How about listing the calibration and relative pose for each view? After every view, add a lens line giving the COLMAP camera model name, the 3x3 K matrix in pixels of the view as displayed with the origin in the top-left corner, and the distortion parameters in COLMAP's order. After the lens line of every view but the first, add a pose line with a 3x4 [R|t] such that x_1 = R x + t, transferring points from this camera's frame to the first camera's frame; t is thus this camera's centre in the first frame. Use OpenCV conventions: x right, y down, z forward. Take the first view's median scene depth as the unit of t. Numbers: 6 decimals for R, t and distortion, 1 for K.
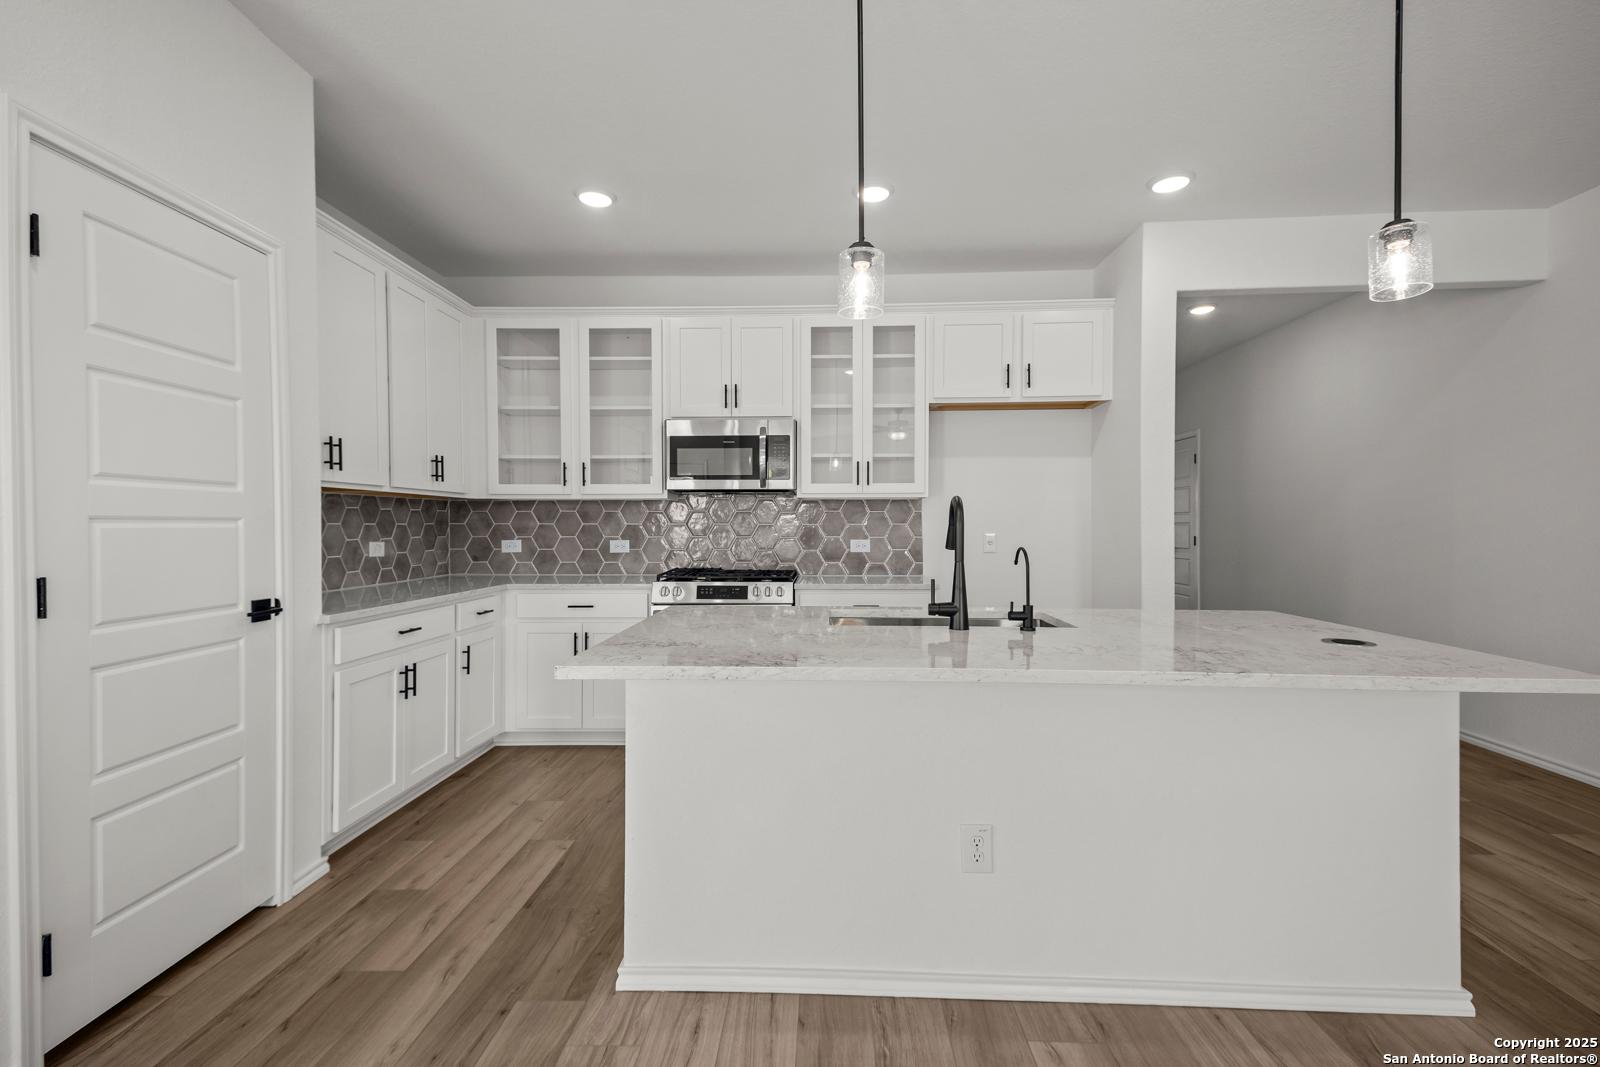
lens RADIAL K [[733.9, 0, 800.0], [0, 733.9, 533.5], [0, 0, 1]] dist [0.003206, 0.000243]
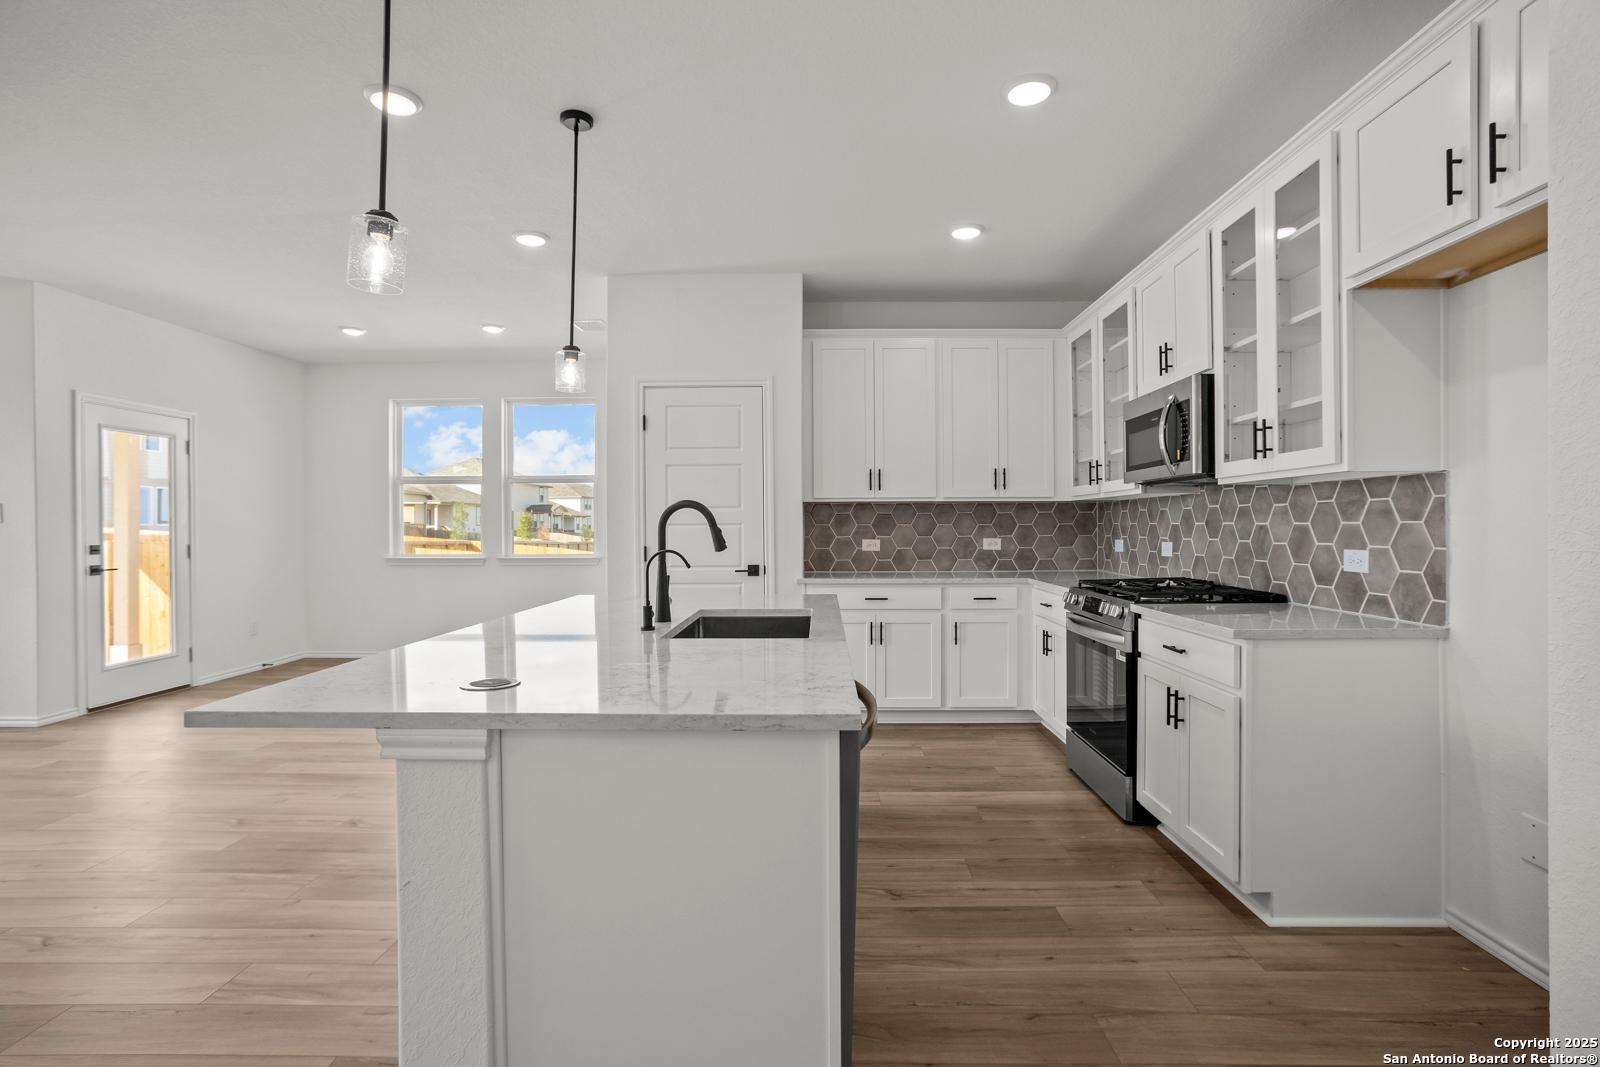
lens RADIAL K [[759.1, 0, 804.1], [0, 759.1, 528.8], [0, 0, 1]] dist [-0.065249, 0.030976]
pose [[0.009737, 0.003903, -0.999945, 0.703514], [-0.006663, 0.999970, 0.003838, -0.007824], [0.999930, 0.006626, 0.009762, 0.611683]]
